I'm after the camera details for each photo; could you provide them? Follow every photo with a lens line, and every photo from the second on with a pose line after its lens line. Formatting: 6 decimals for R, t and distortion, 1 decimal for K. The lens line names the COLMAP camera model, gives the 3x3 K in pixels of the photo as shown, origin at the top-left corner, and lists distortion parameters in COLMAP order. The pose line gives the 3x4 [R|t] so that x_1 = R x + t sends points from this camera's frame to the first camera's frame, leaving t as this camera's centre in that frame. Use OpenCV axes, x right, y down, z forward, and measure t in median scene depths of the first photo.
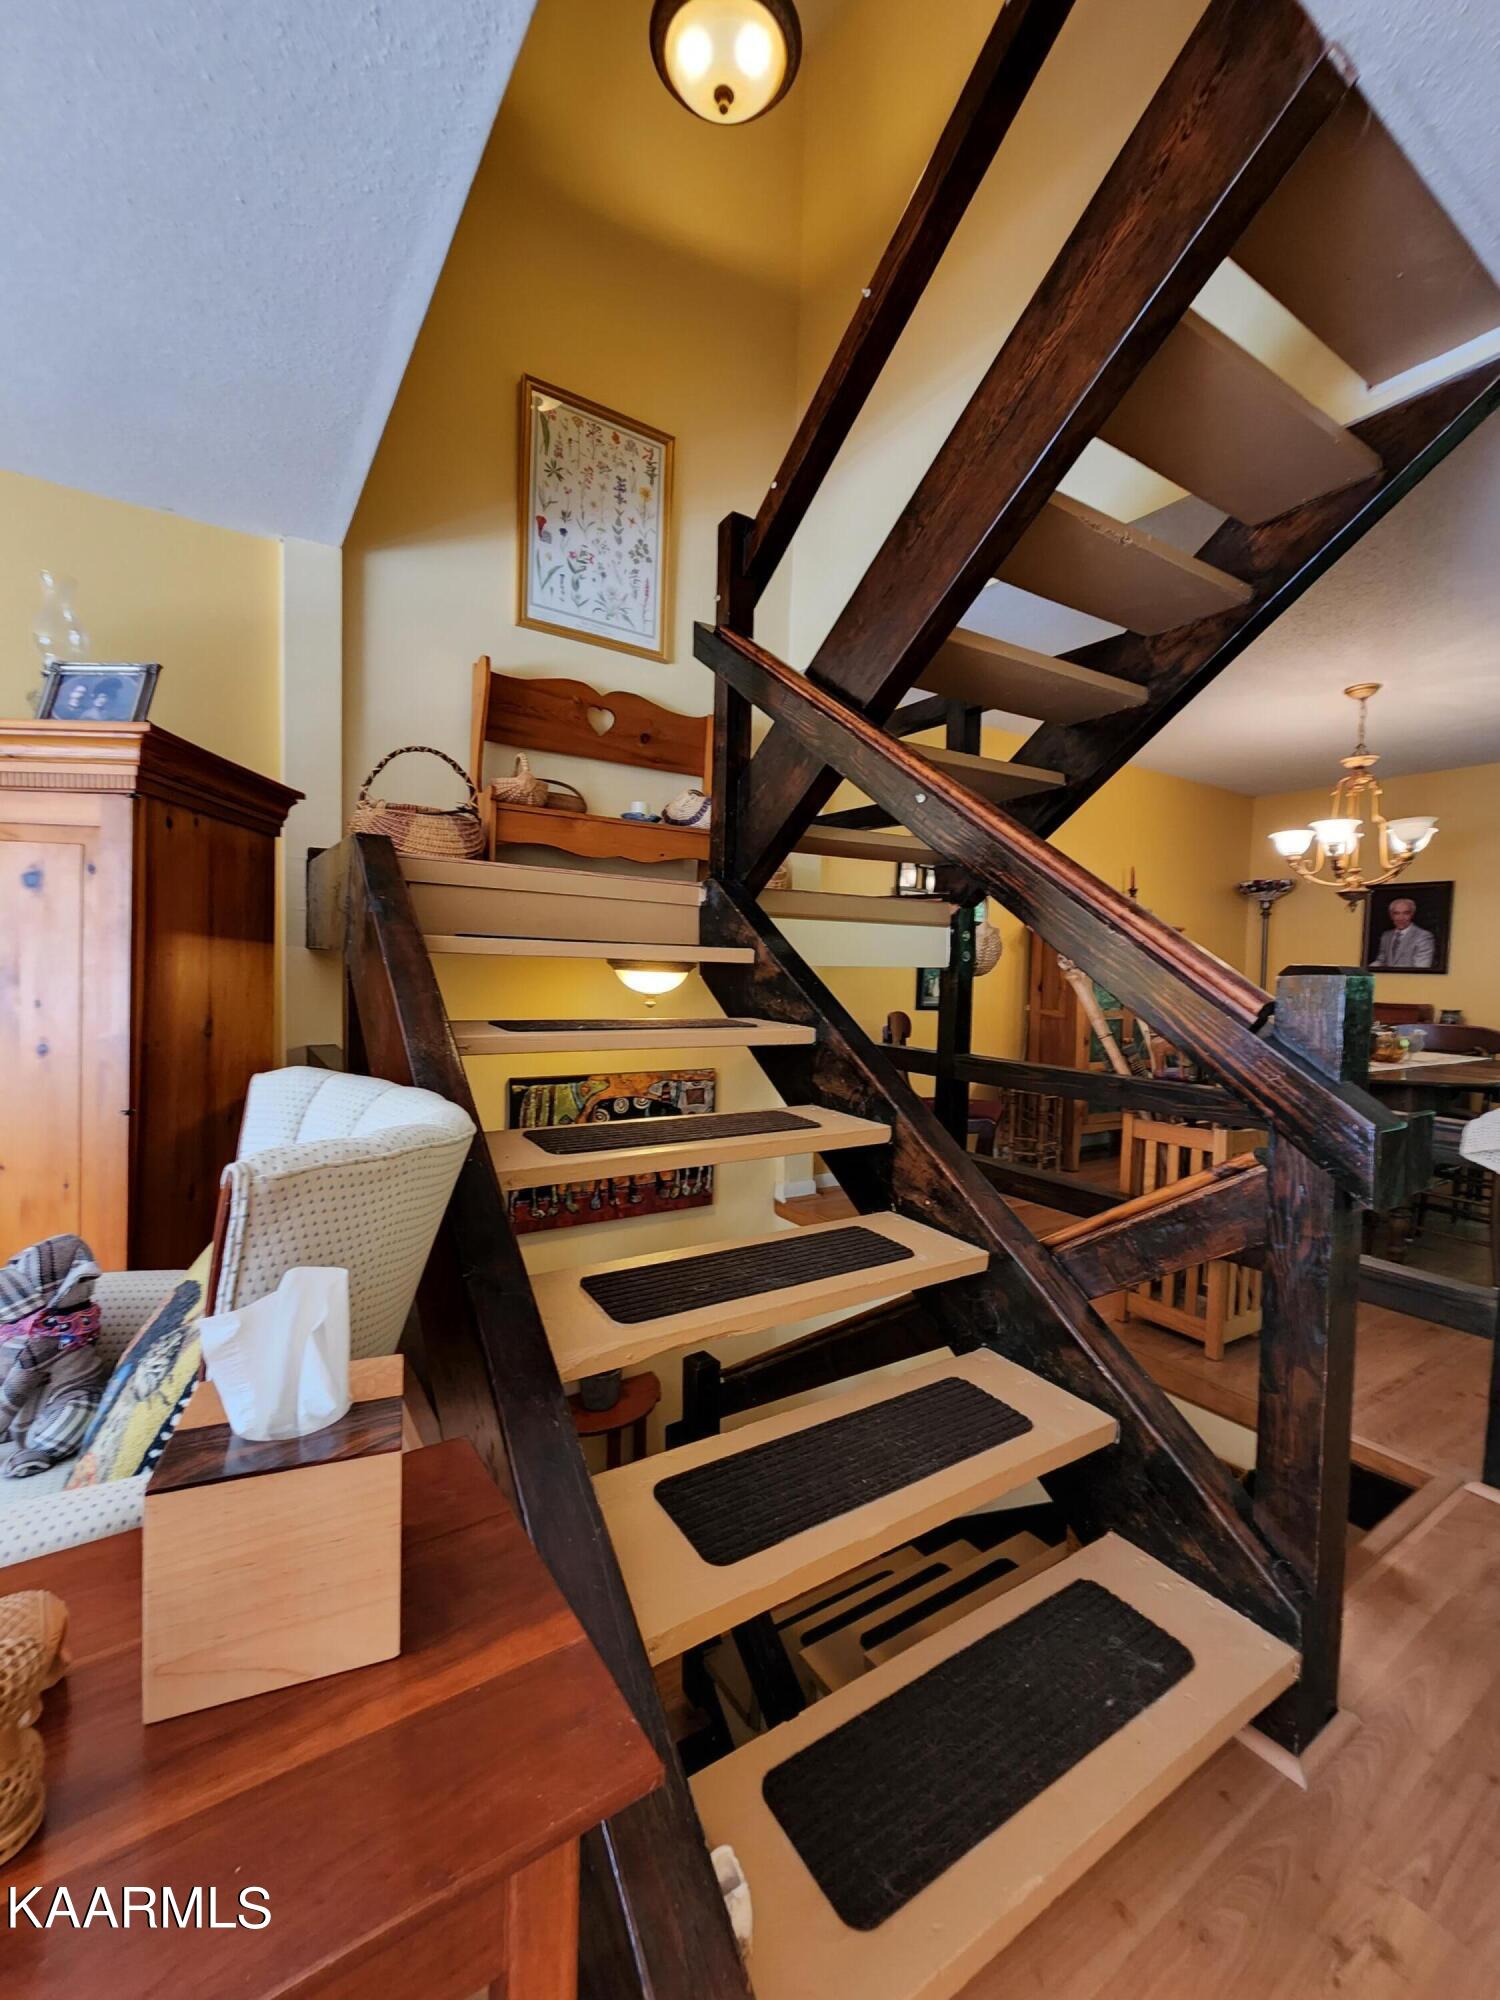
lens RADIAL K [[828.3, 0, 751.4], [0, 828.3, 996.8], [0, 0, 1]] dist [-0.000596, -0.000058]
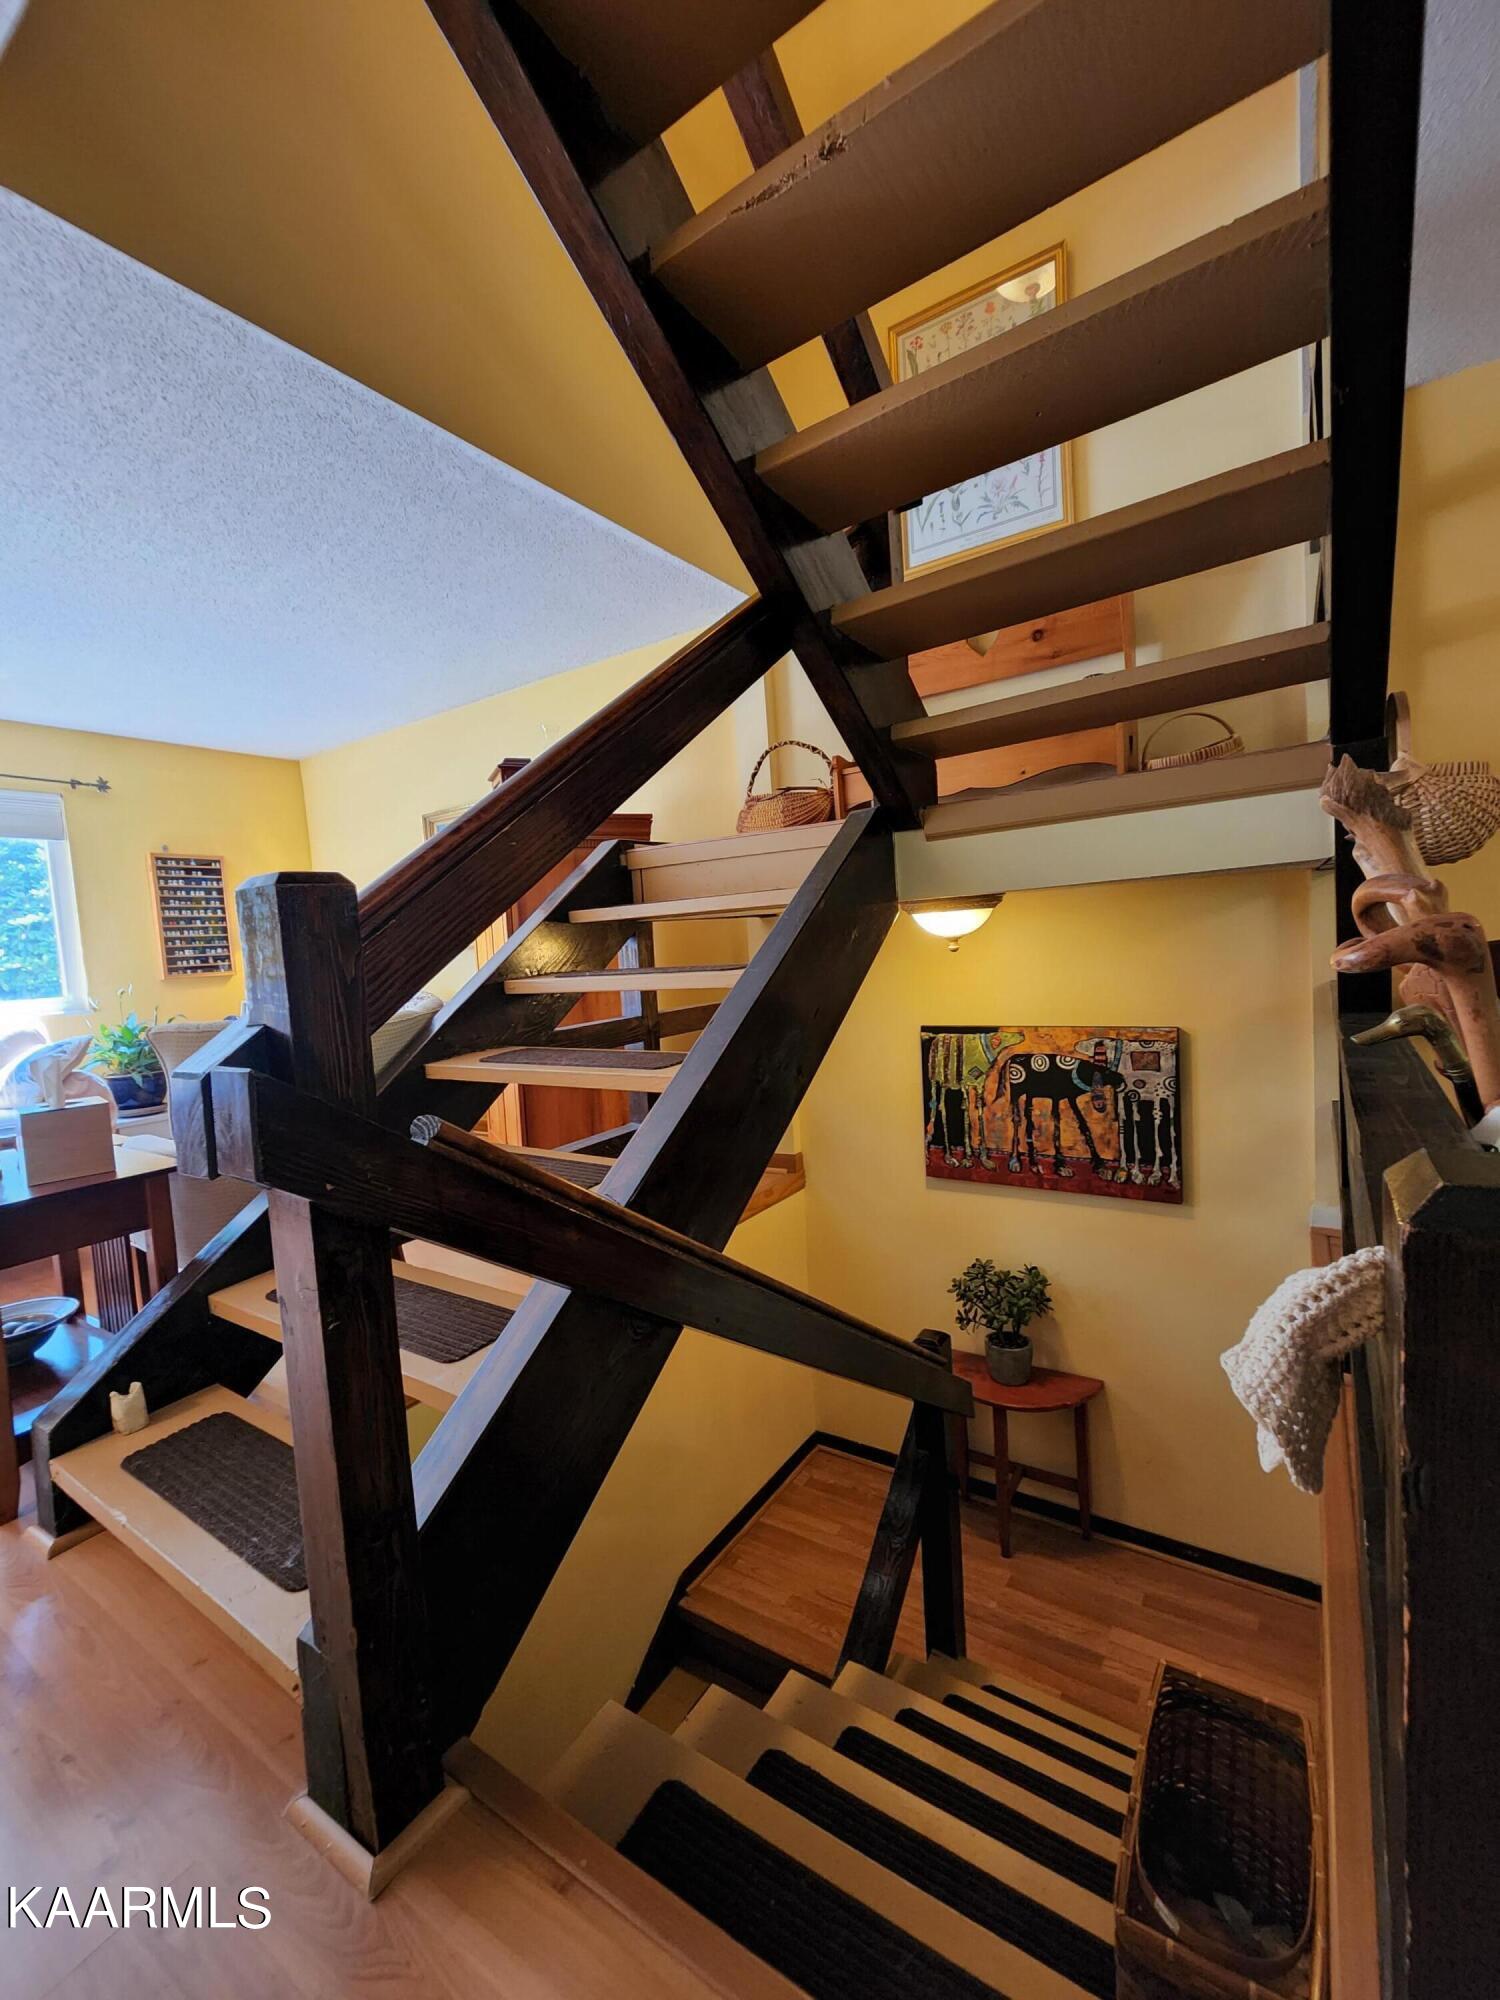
lens RADIAL K [[828.3, 0, 749.0], [0, 828.3, 999.4], [0, 0, 1]] dist [-0.000596, -0.000058]
pose [[0.394955, 0.017822, -0.918527, 0.537461], [0.048272, 0.998028, 0.040121, 0.013308], [0.917431, -0.060186, 0.393316, 0.375997]]
